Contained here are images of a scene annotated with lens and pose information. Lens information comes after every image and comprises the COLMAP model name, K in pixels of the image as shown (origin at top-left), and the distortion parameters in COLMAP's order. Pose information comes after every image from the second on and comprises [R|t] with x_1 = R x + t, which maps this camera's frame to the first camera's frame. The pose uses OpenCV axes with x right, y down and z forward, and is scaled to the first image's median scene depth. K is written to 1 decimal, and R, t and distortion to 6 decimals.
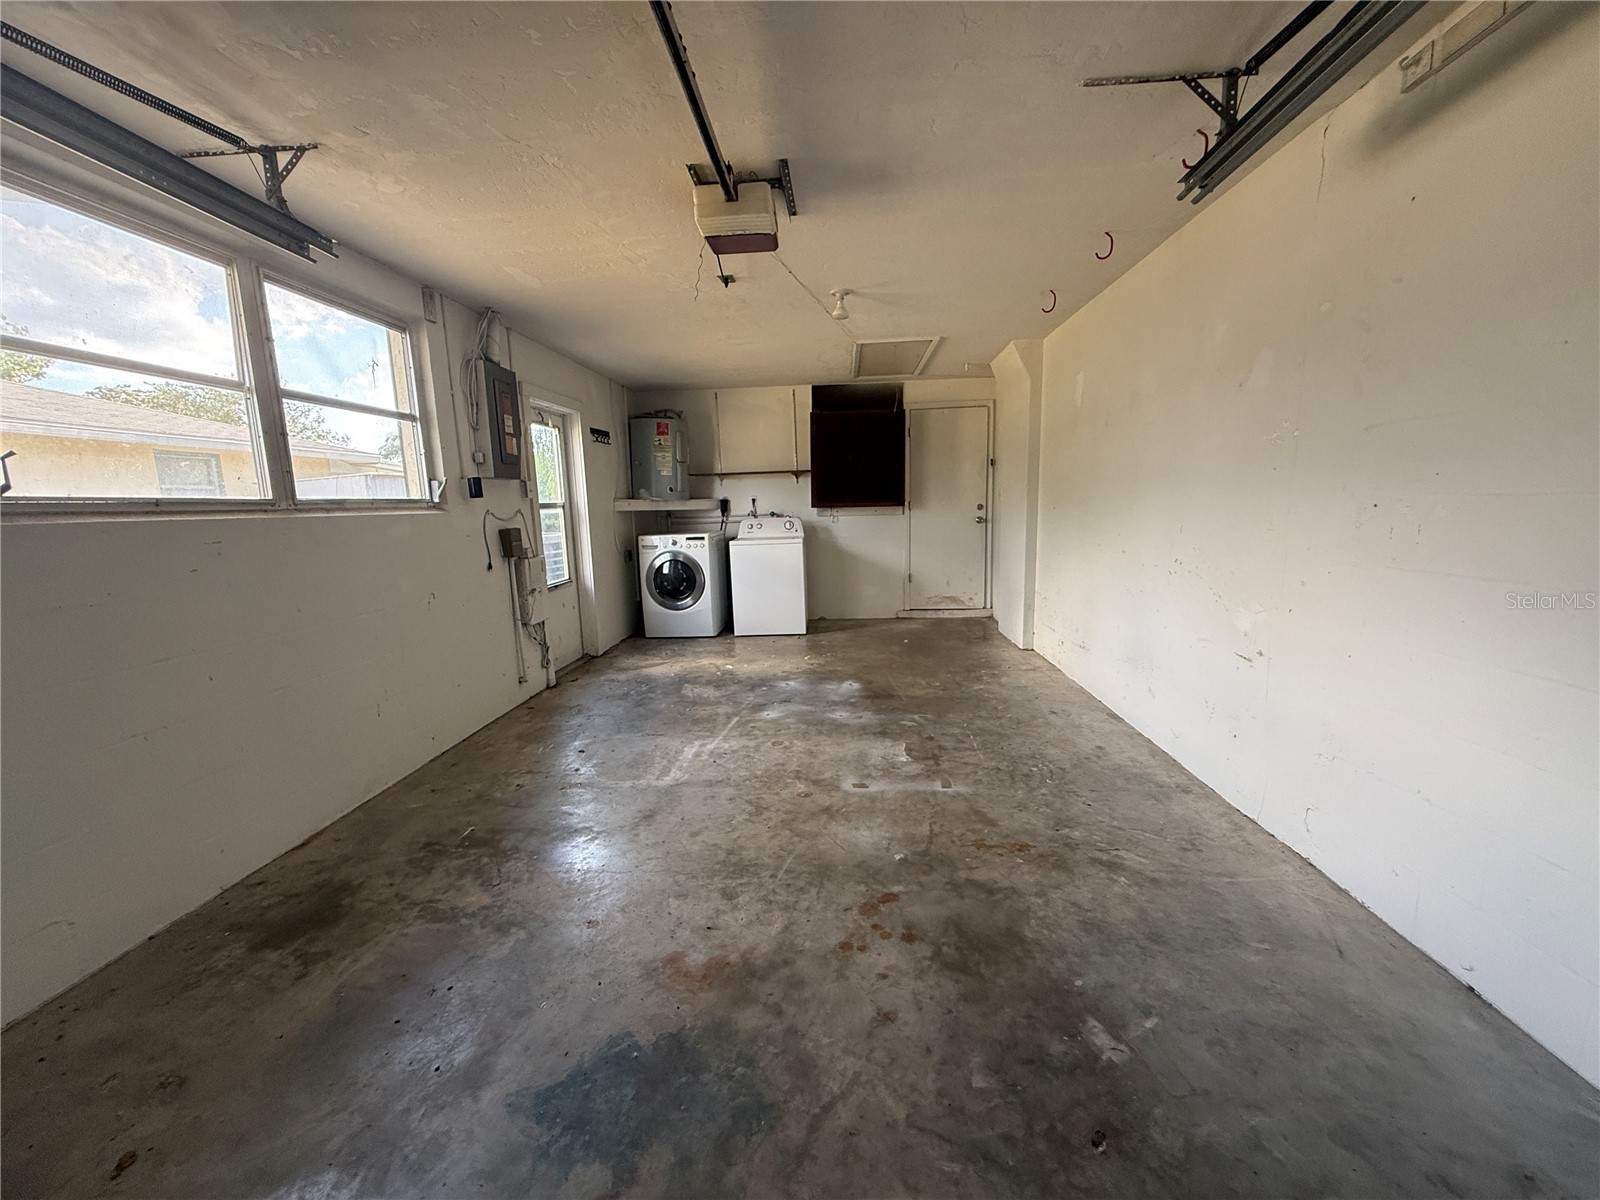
lens RADIAL K [[641.4, 0, 800.0], [0, 641.4, 600.0], [0, 0, 1]] dist [-0.000630, 0.000059]
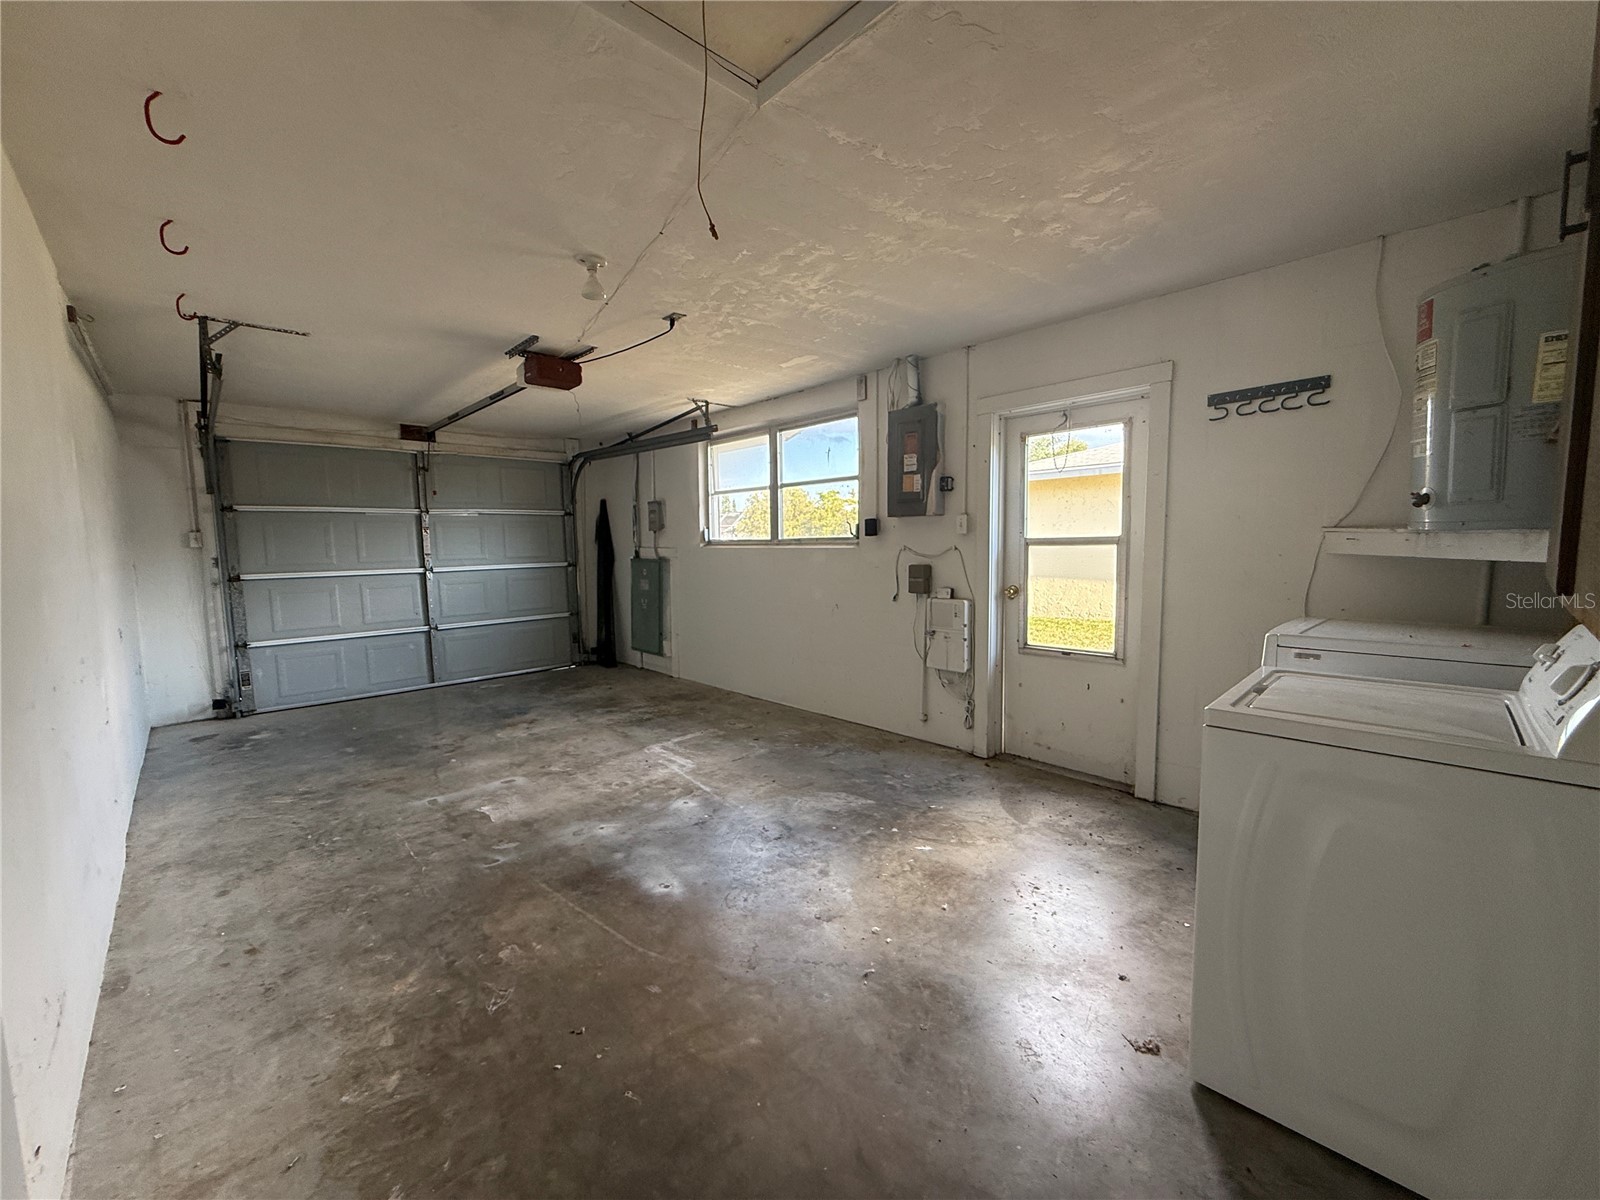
lens RADIAL K [[641.4, 0, 800.0], [0, 641.4, 600.0], [0, 0, 1]] dist [-0.000630, 0.000059]
pose [[-0.673563, 0.106025, -0.731486, 0.529831], [-0.078533, 0.973790, 0.213460, -0.329163], [0.734946, 0.201225, -0.647582, 1.943044]]
